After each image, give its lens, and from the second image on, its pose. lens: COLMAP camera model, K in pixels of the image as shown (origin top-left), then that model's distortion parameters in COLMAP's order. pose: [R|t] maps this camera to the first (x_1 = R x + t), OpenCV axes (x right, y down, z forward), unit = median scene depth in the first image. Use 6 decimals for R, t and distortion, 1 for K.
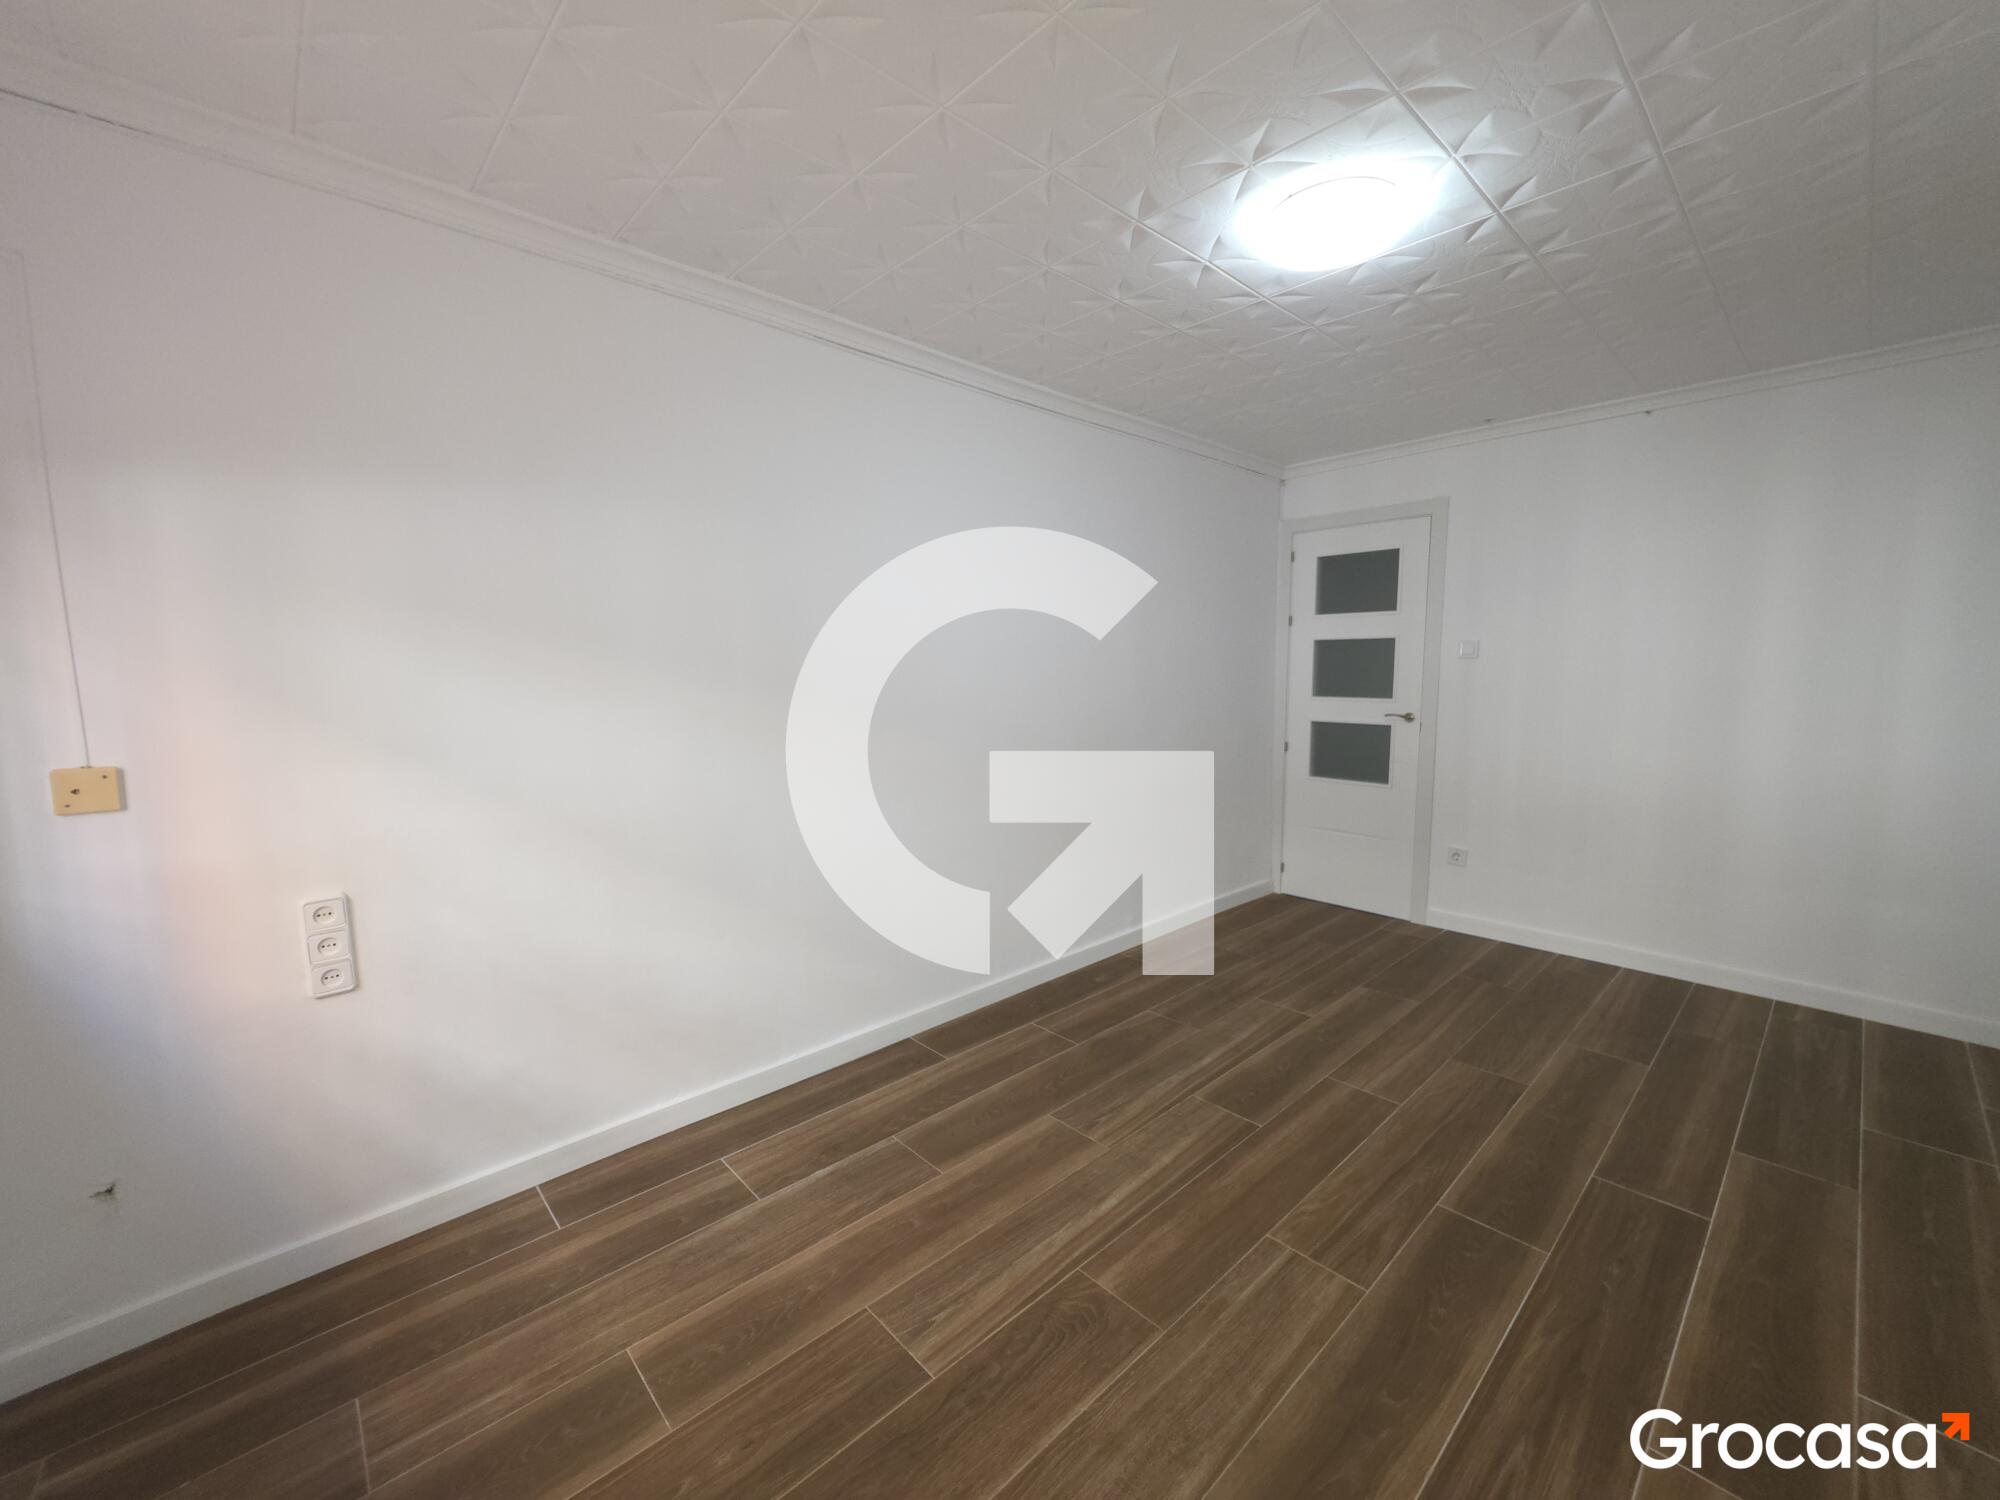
lens RADIAL K [[801.1, 0, 998.7], [0, 801.1, 752.2], [0, 0, 1]] dist [0.004863, -0.000366]
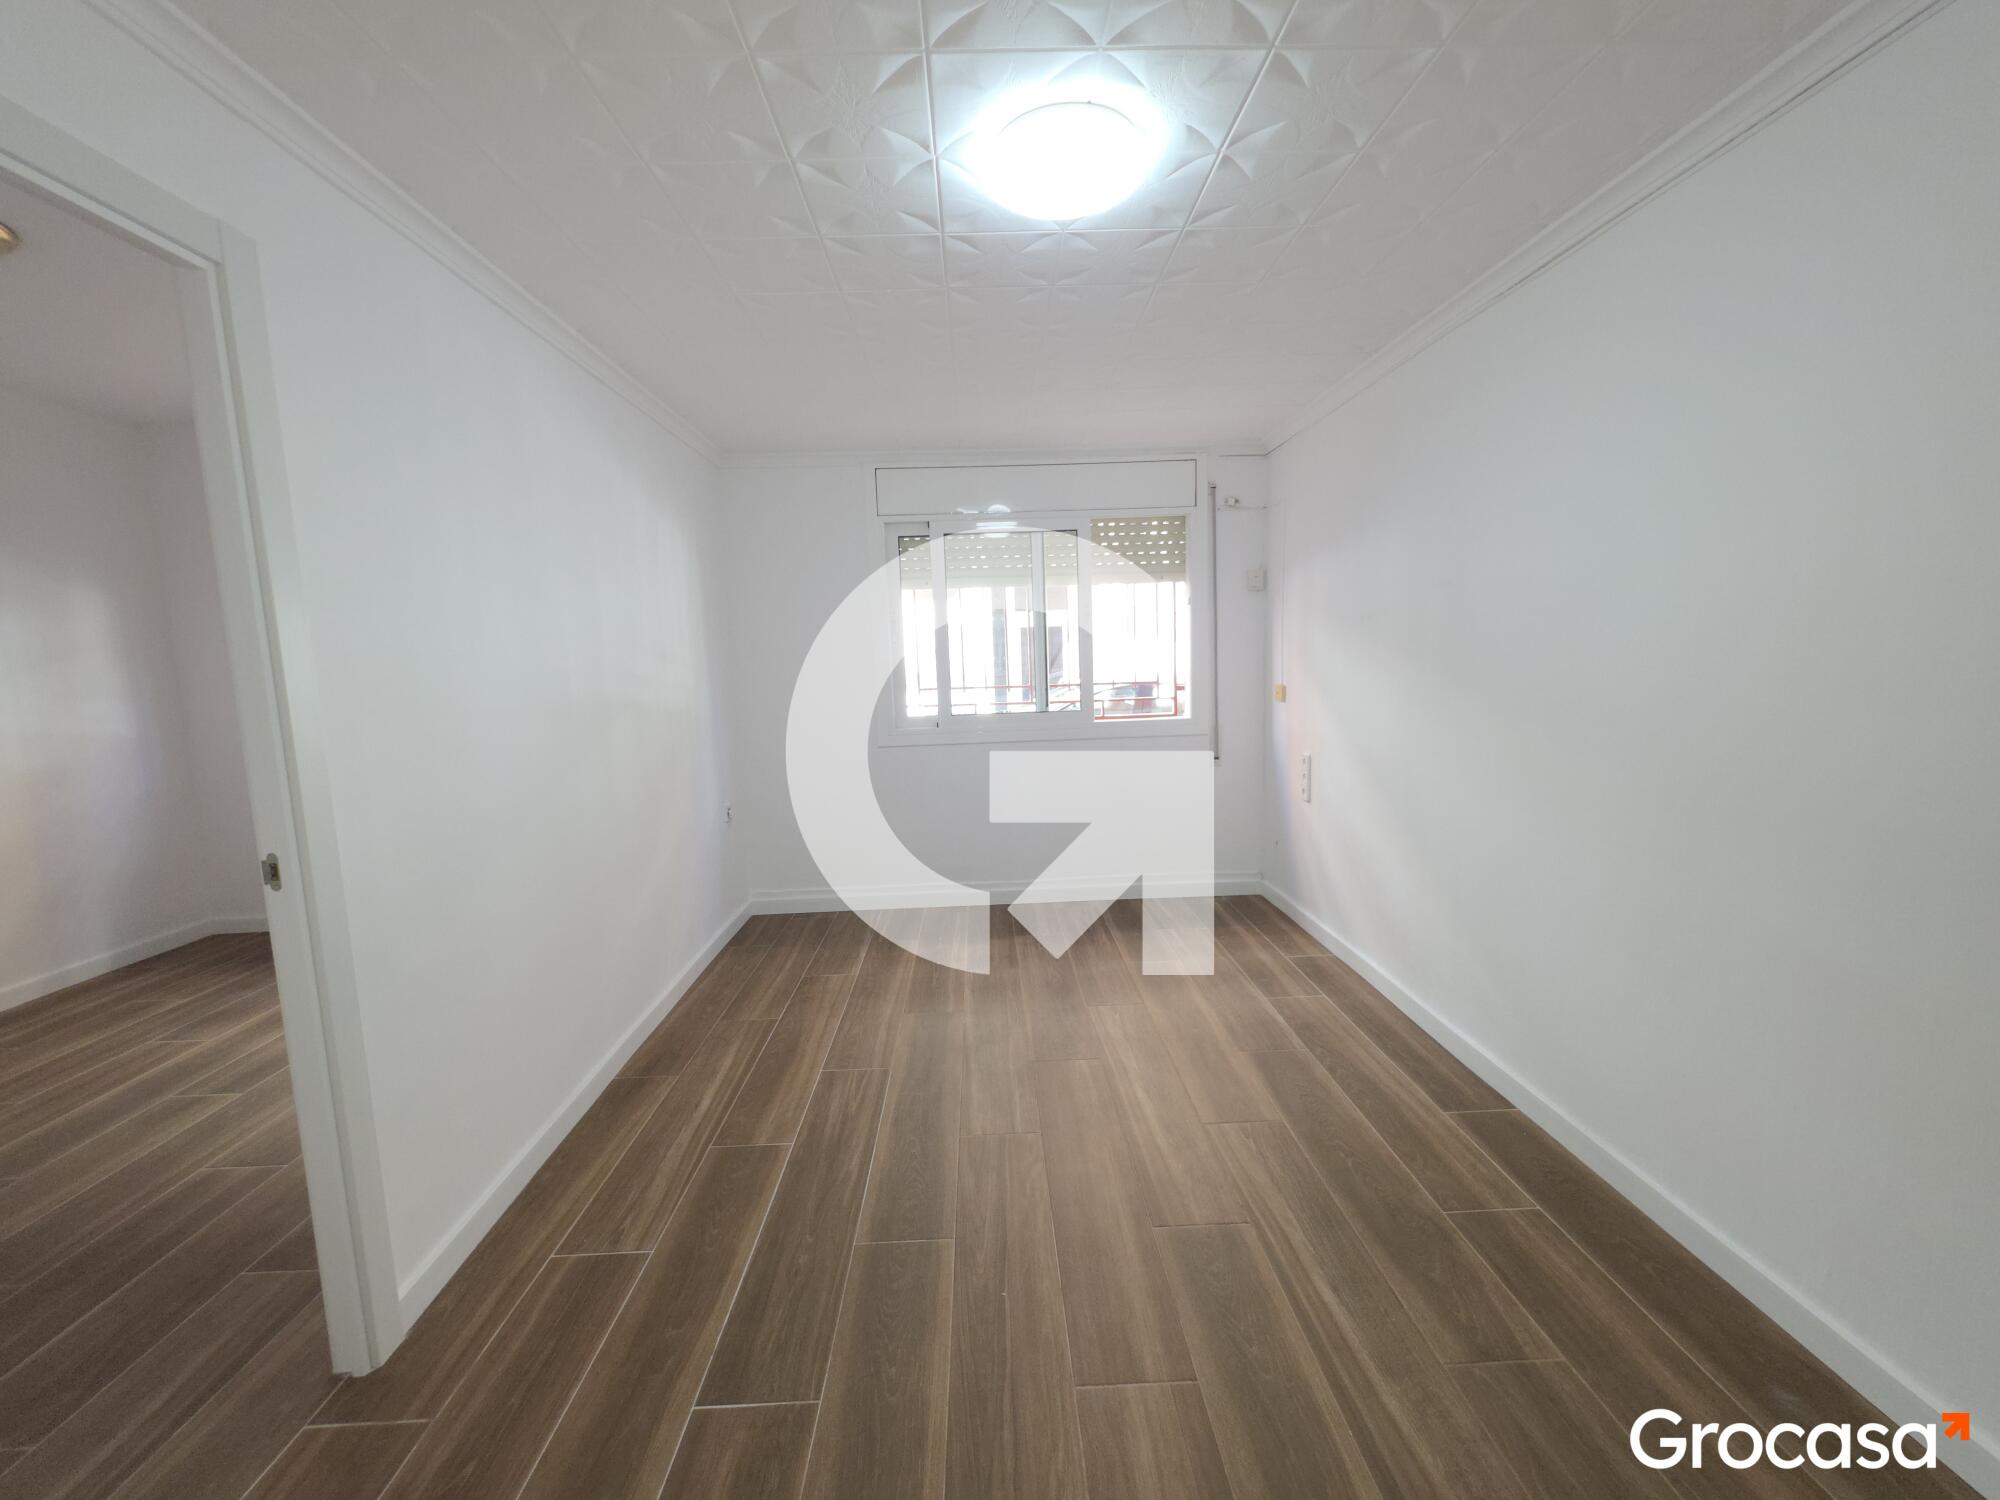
lens RADIAL K [[801.1, 0, 1000.7], [0, 801.1, 752.4], [0, 0, 1]] dist [0.004863, -0.000366]
pose [[-0.657183, 0.123681, -0.743515, 1.108848], [-0.043914, 0.978487, 0.201582, -0.188752], [0.752451, 0.165127, -0.637613, 1.503601]]
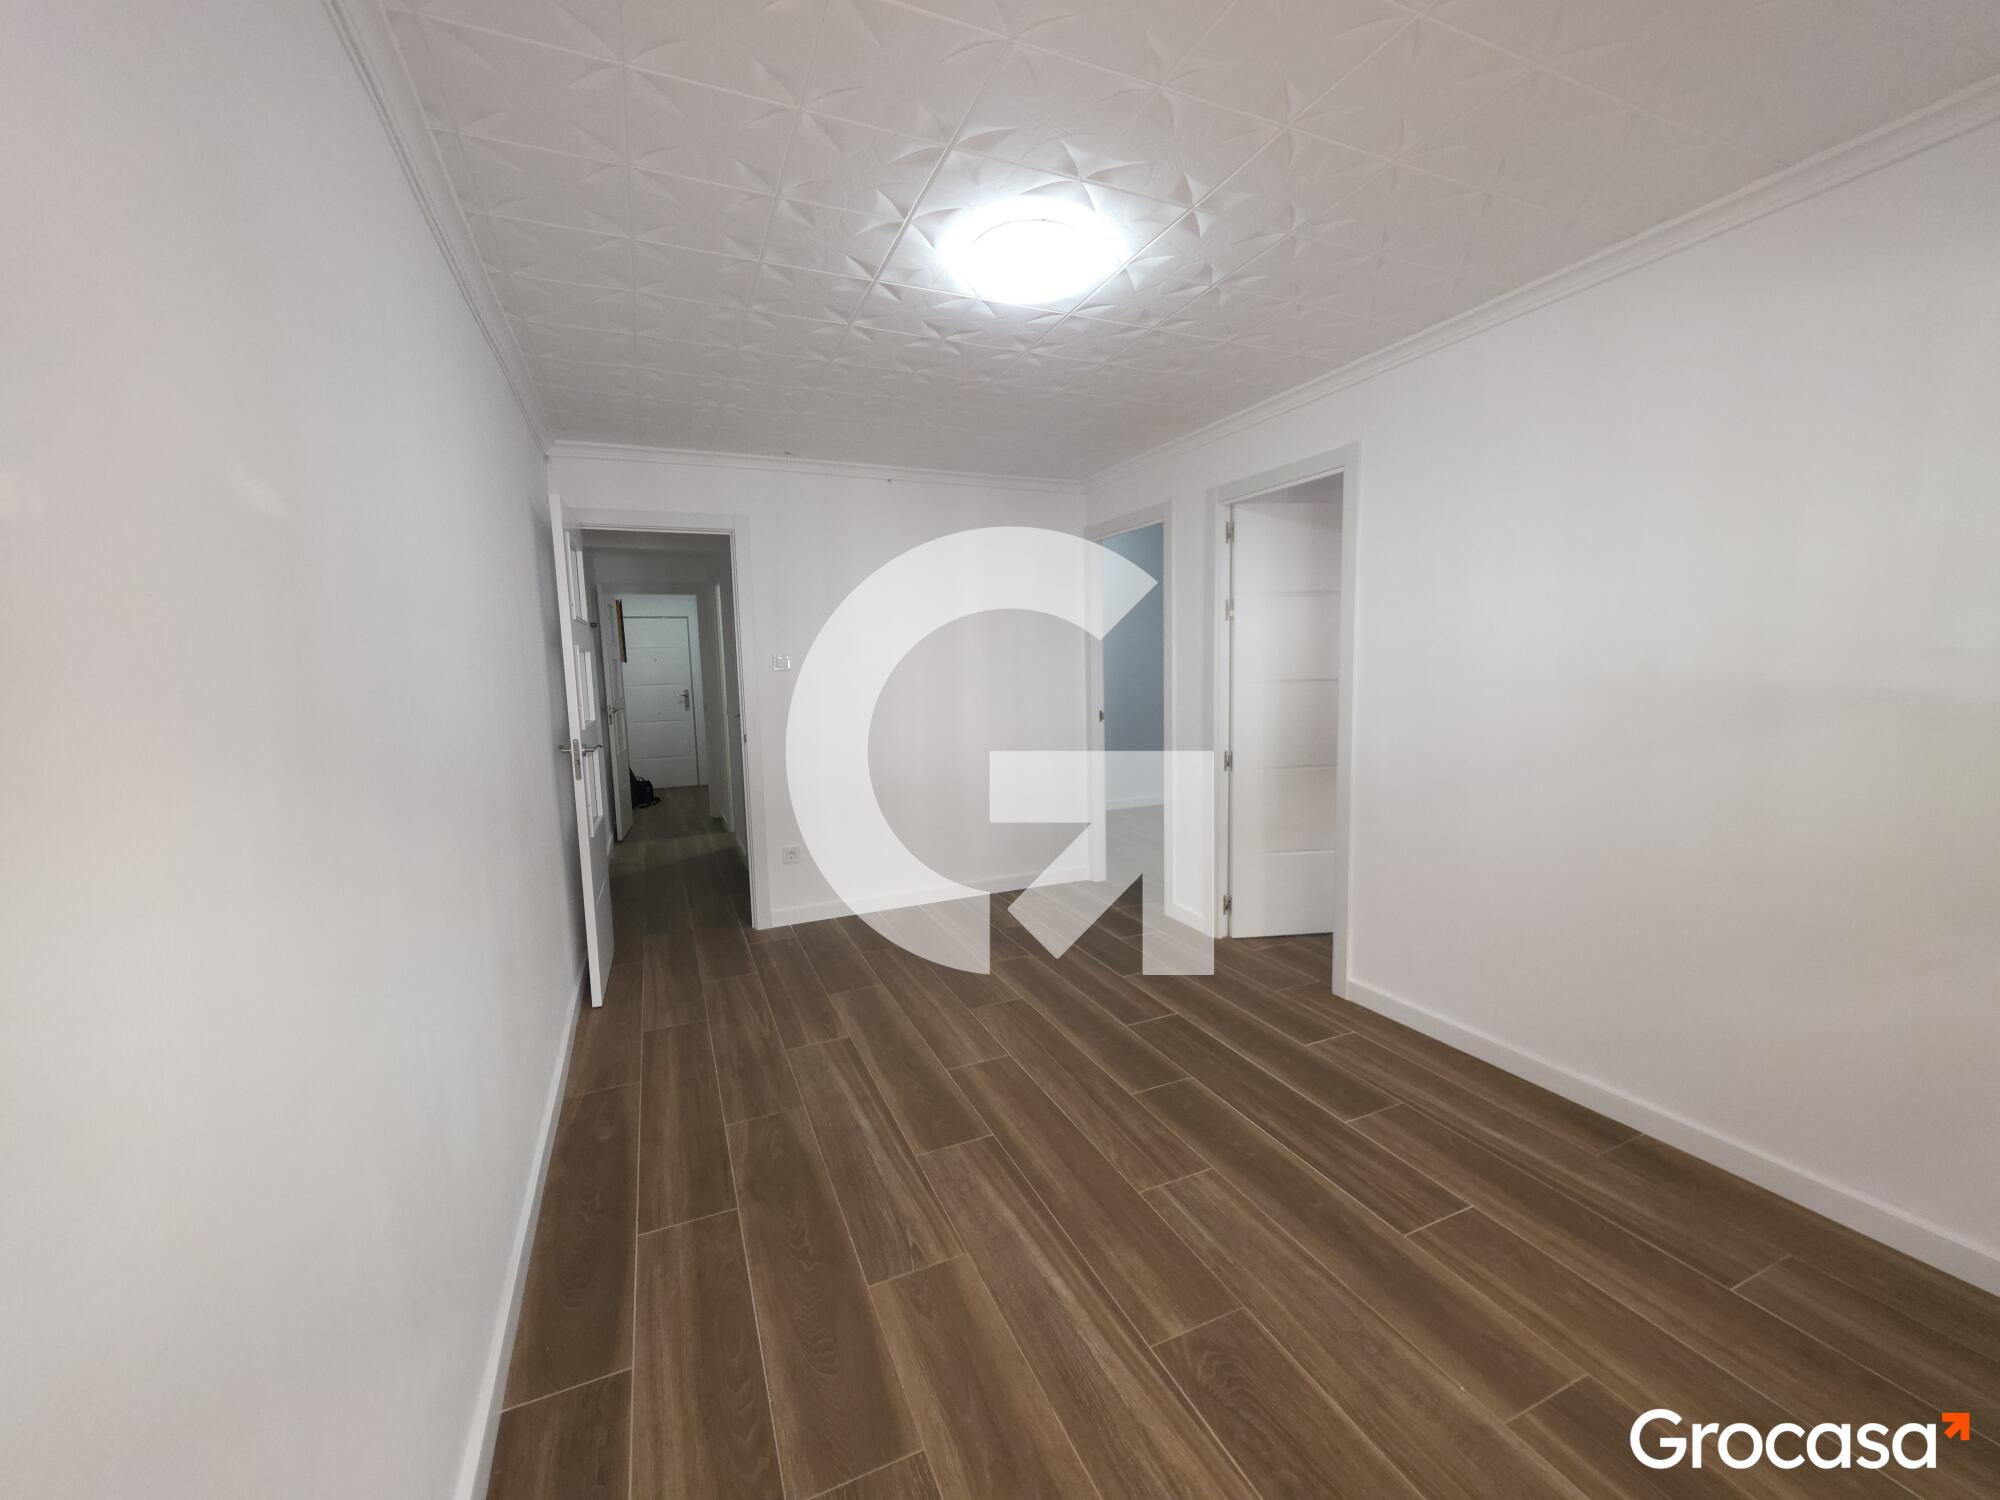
lens RADIAL K [[801.1, 0, 1004.0], [0, 801.1, 752.5], [0, 0, 1]] dist [0.004863, -0.000366]
pose [[0.327397, -0.104472, 0.939093, -0.628595], [0.127106, 0.989705, 0.065790, -0.076322], [-0.936298, 0.097826, 0.337306, 0.686459]]
